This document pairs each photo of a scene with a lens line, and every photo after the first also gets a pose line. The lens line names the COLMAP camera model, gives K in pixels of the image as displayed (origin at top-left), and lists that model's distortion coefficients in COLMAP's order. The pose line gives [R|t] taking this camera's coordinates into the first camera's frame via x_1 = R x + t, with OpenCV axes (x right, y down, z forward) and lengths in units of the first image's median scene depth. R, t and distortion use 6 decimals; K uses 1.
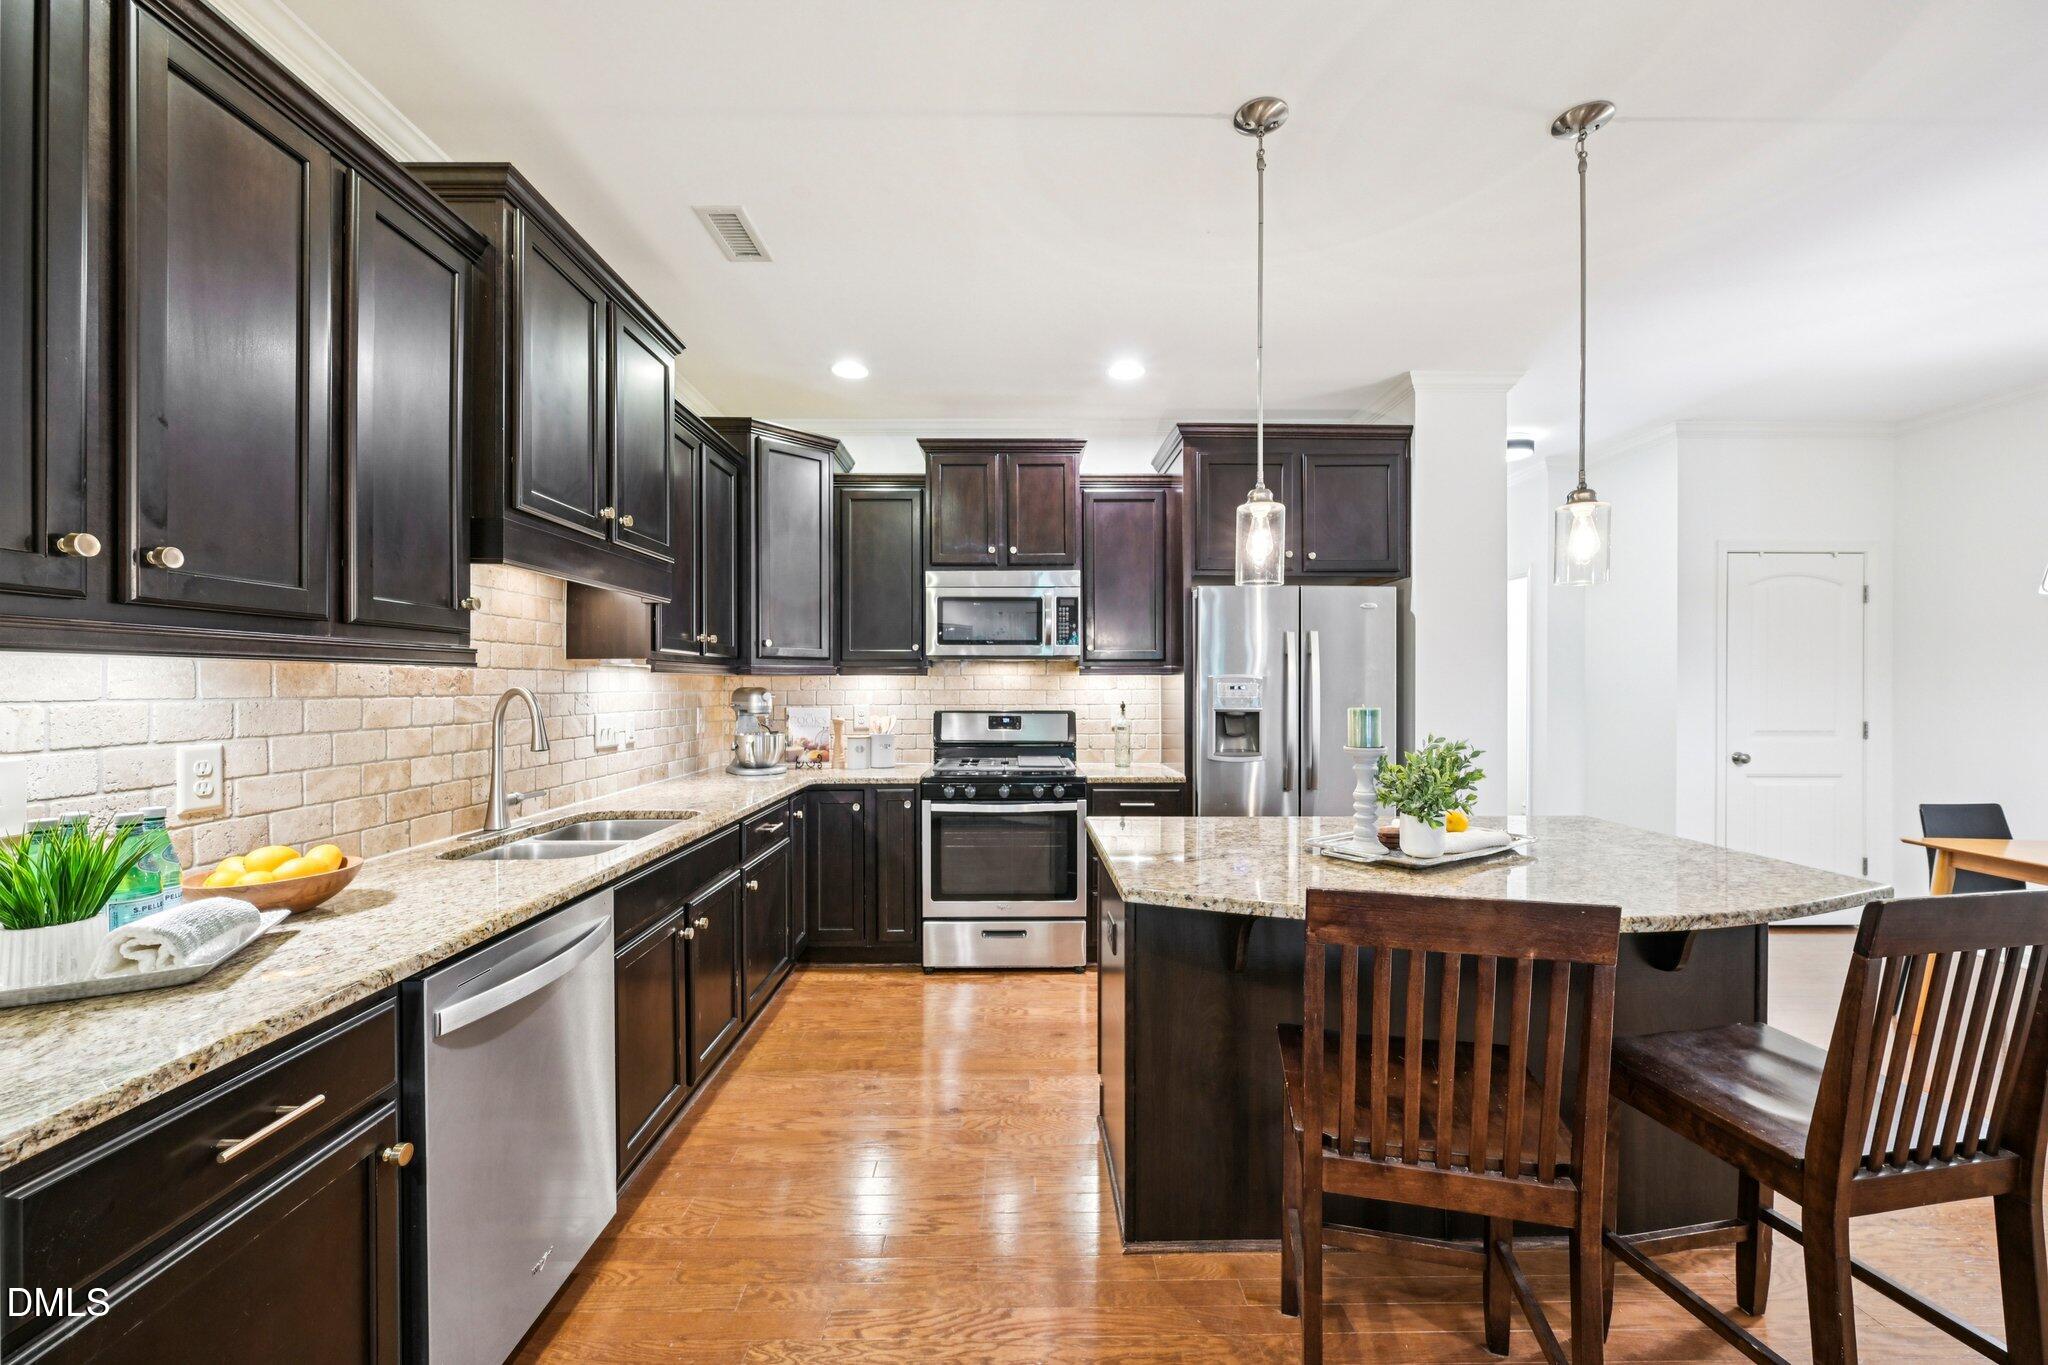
lens RADIAL K [[823.1, 0, 1024.0], [0, 823.1, 682.5], [0, 0, 1]] dist [-0.015189, -0.000097]
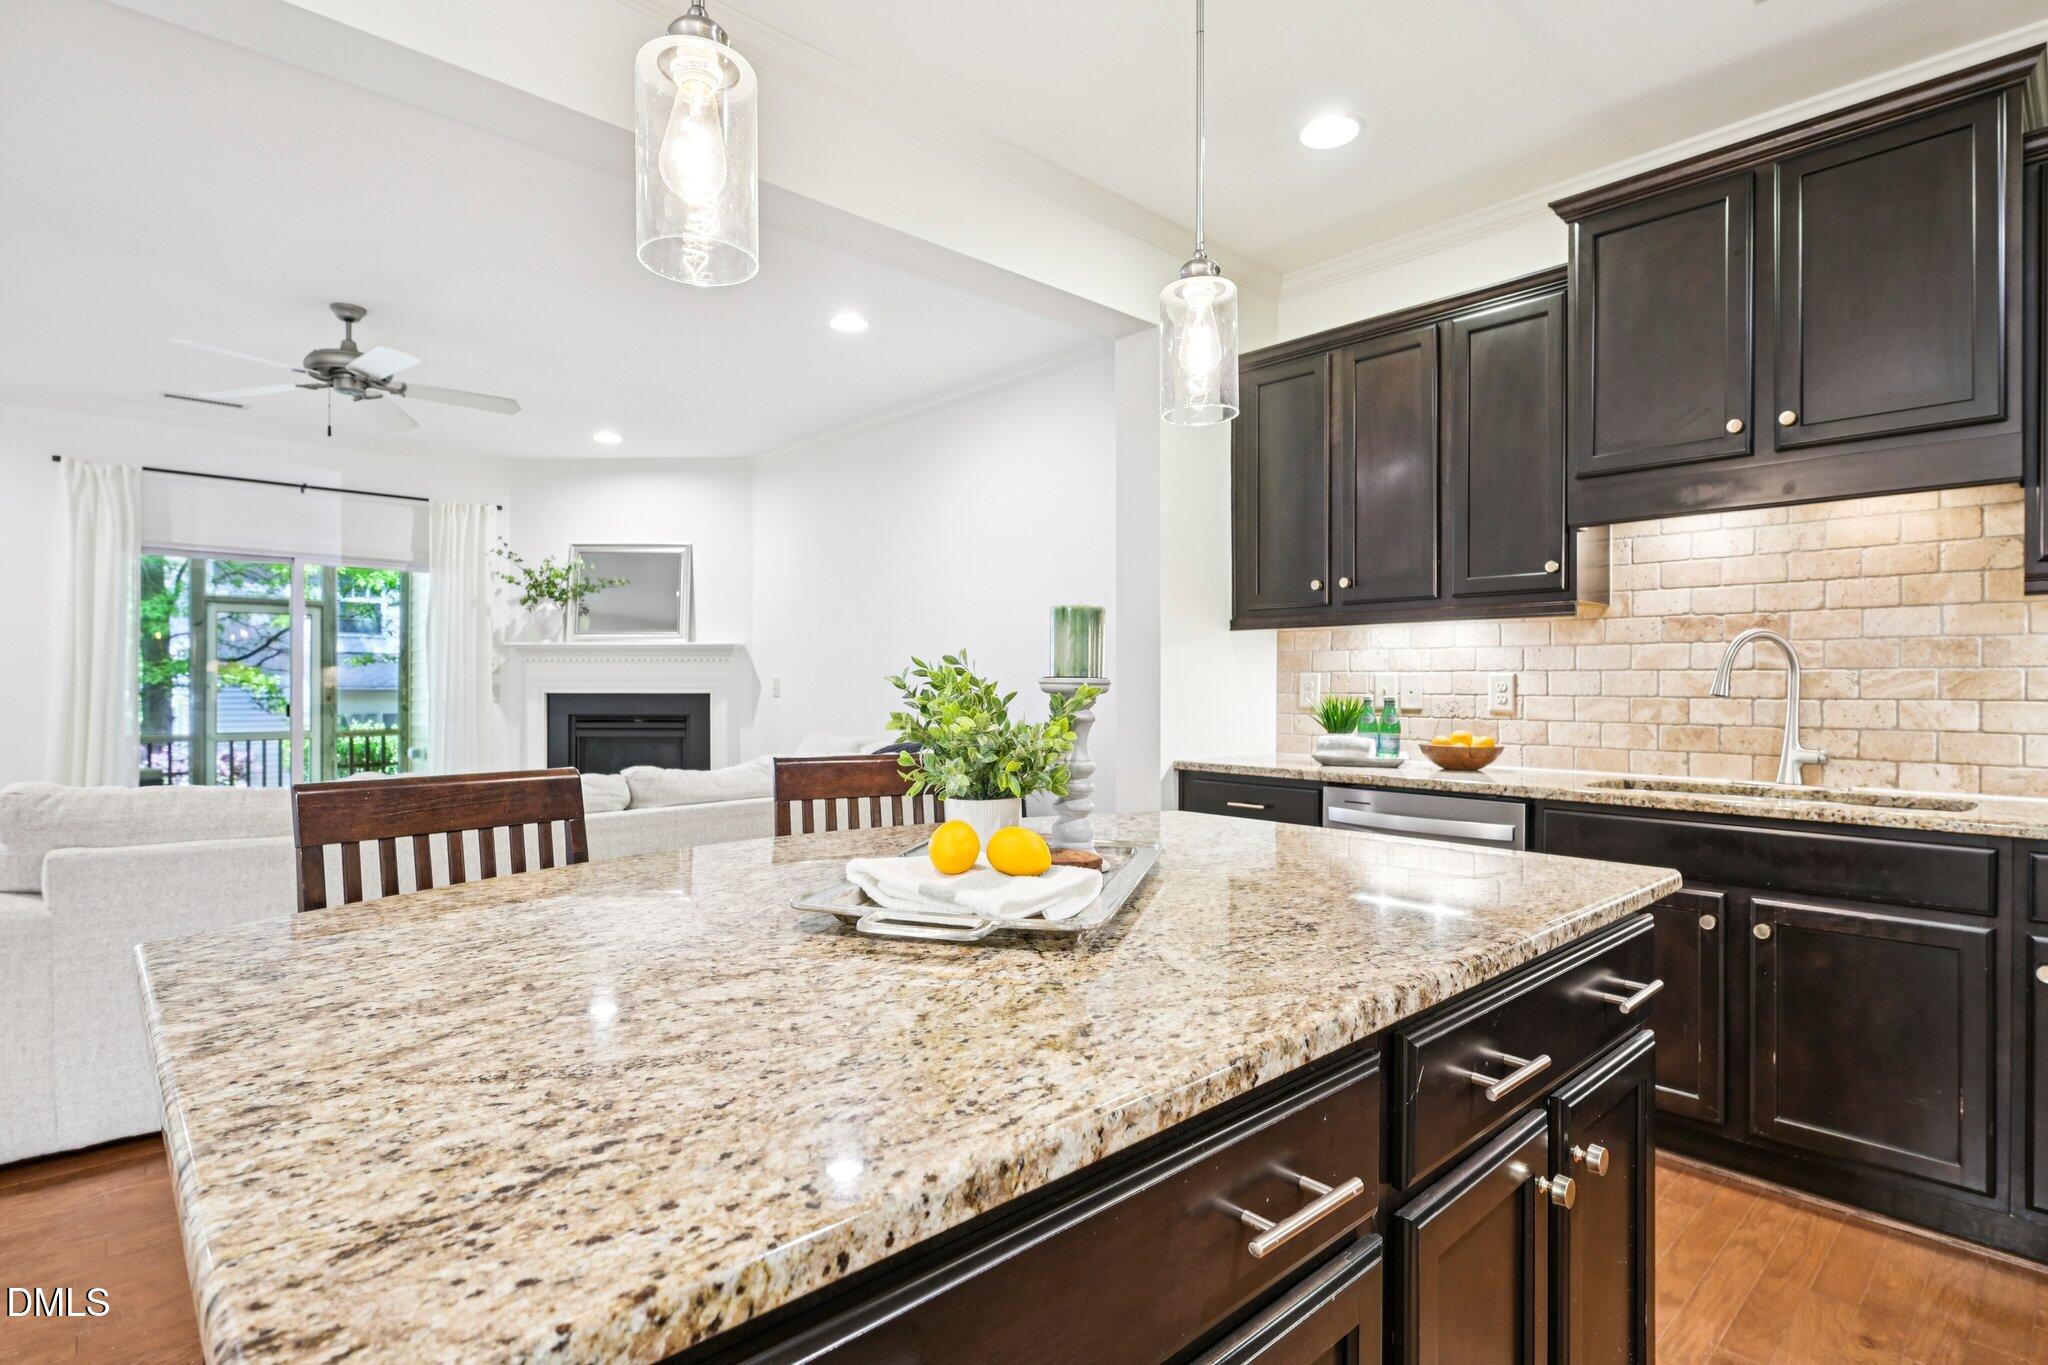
lens RADIAL K [[1030.8, 0, 1024.0], [0, 1030.8, 682.5], [0, 0, 1]] dist [-0.003604, -0.000874]
pose [[-0.743931, -0.000501, -0.668256, 0.927001], [-0.000649, 1.000000, -0.000028, 0.077255], [0.668256, 0.000413, -0.743931, 1.535389]]
